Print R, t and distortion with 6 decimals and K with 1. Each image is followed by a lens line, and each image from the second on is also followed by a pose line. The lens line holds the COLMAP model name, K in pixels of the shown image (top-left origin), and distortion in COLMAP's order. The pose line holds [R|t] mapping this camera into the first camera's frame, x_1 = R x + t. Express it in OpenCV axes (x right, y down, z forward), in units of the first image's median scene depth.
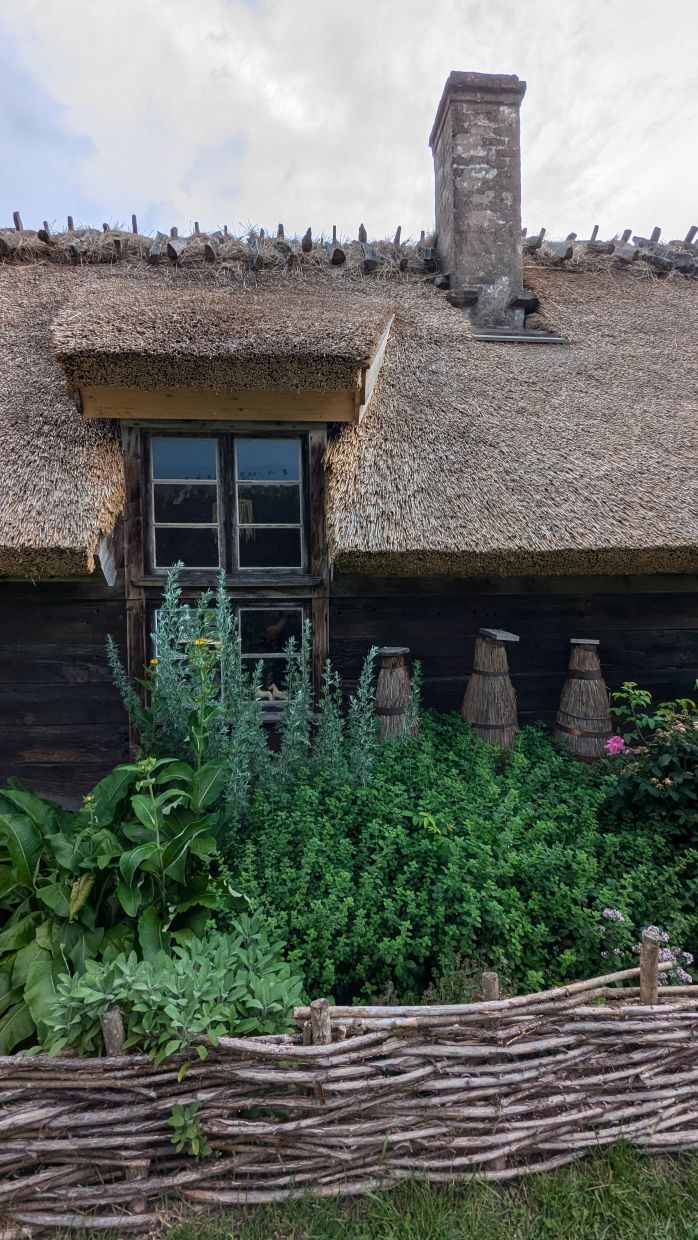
lens RADIAL K [[584.0, 0, 351.9], [0, 584.0, 613.4], [0, 0, 1]] dist [0.002185, -0.000323]
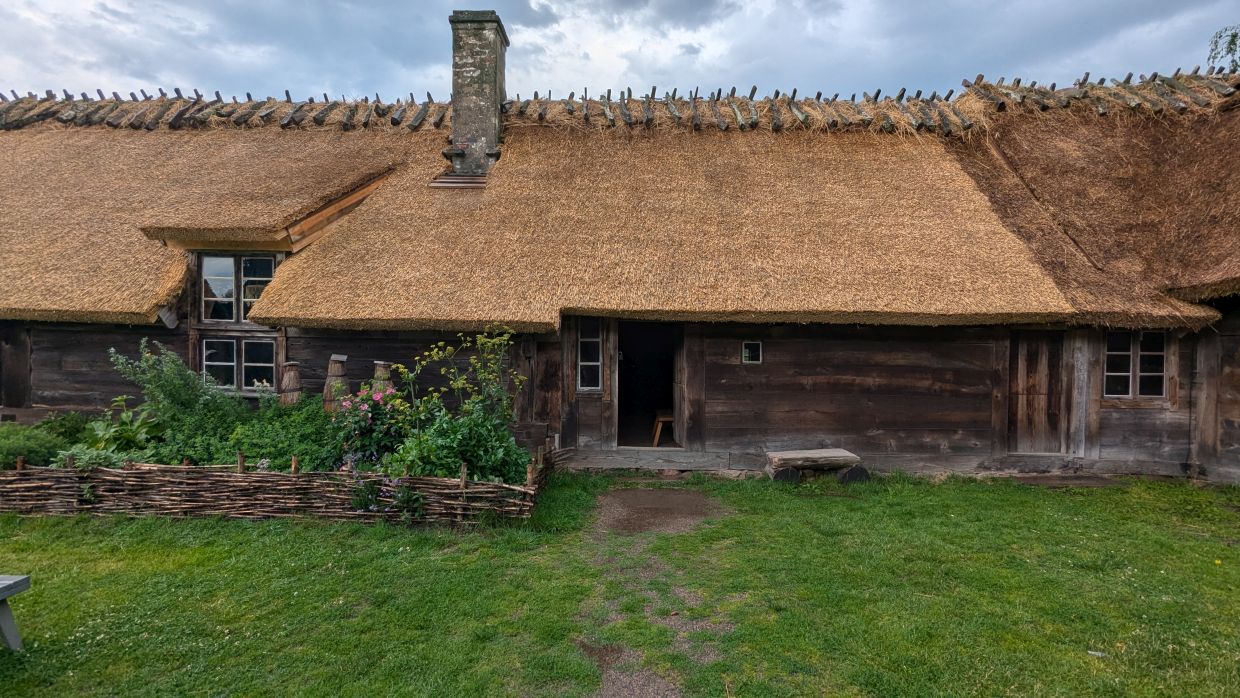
lens RADIAL K [[584.0, 0, 620.0], [0, 584.0, 349.0], [0, 0, 1]] dist [0.002185, -0.000323]
pose [[0.991828, 0.034260, -0.122895, 1.068950], [-0.033817, 0.999412, 0.005683, -0.027798], [0.123018, -0.001481, 0.992403, -0.674338]]
